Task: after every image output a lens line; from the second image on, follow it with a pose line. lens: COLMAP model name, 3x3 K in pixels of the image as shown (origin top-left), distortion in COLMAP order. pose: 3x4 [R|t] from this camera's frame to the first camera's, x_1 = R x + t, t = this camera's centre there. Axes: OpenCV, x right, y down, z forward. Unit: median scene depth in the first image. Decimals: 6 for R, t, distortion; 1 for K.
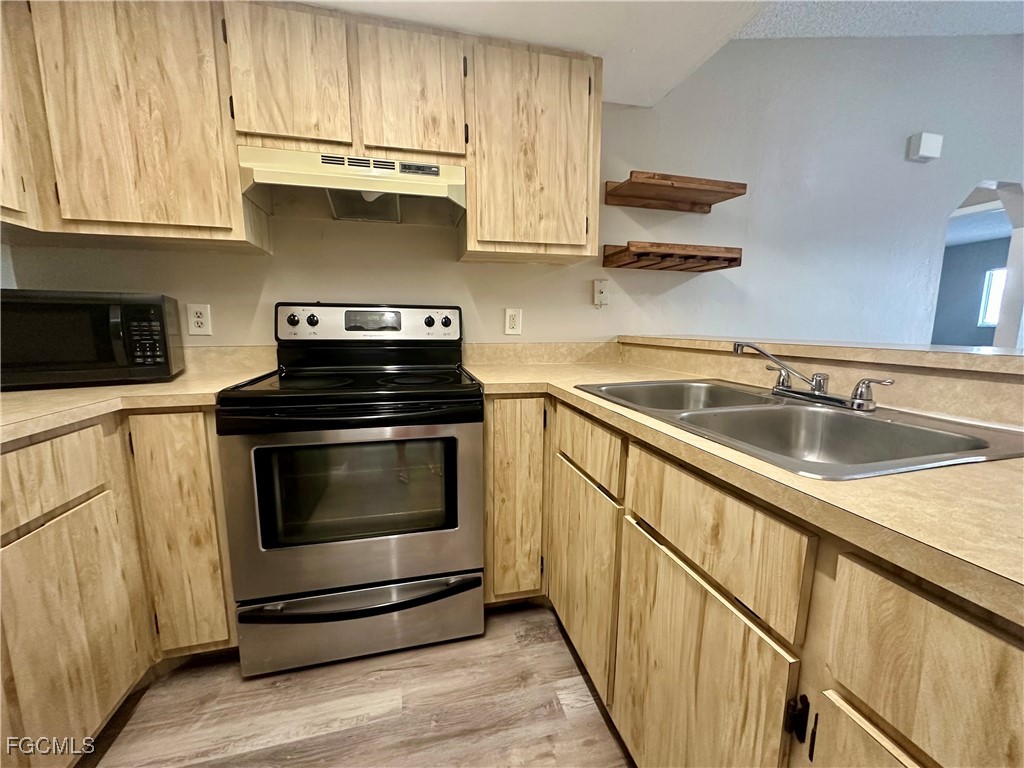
lens RADIAL K [[407.0, 0, 512.0], [0, 407.0, 384.0], [0, 0, 1]] dist [-0.002430, -0.000014]
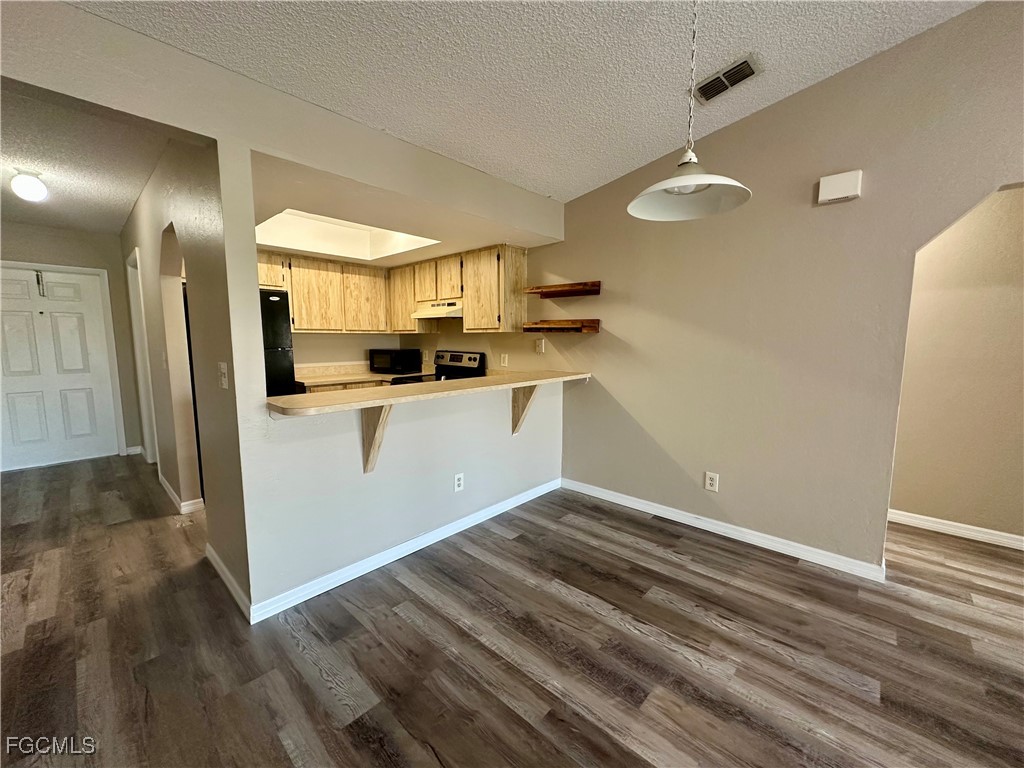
lens RADIAL K [[409.0, 0, 512.0], [0, 409.0, 384.0], [0, 0, 1]] dist [-0.001751, 0.000577]
pose [[0.538975, 0.096229, -0.836807, 2.275210], [-0.122079, 0.991888, 0.035433, -0.144951], [0.833429, 0.083059, 0.546350, -0.104630]]
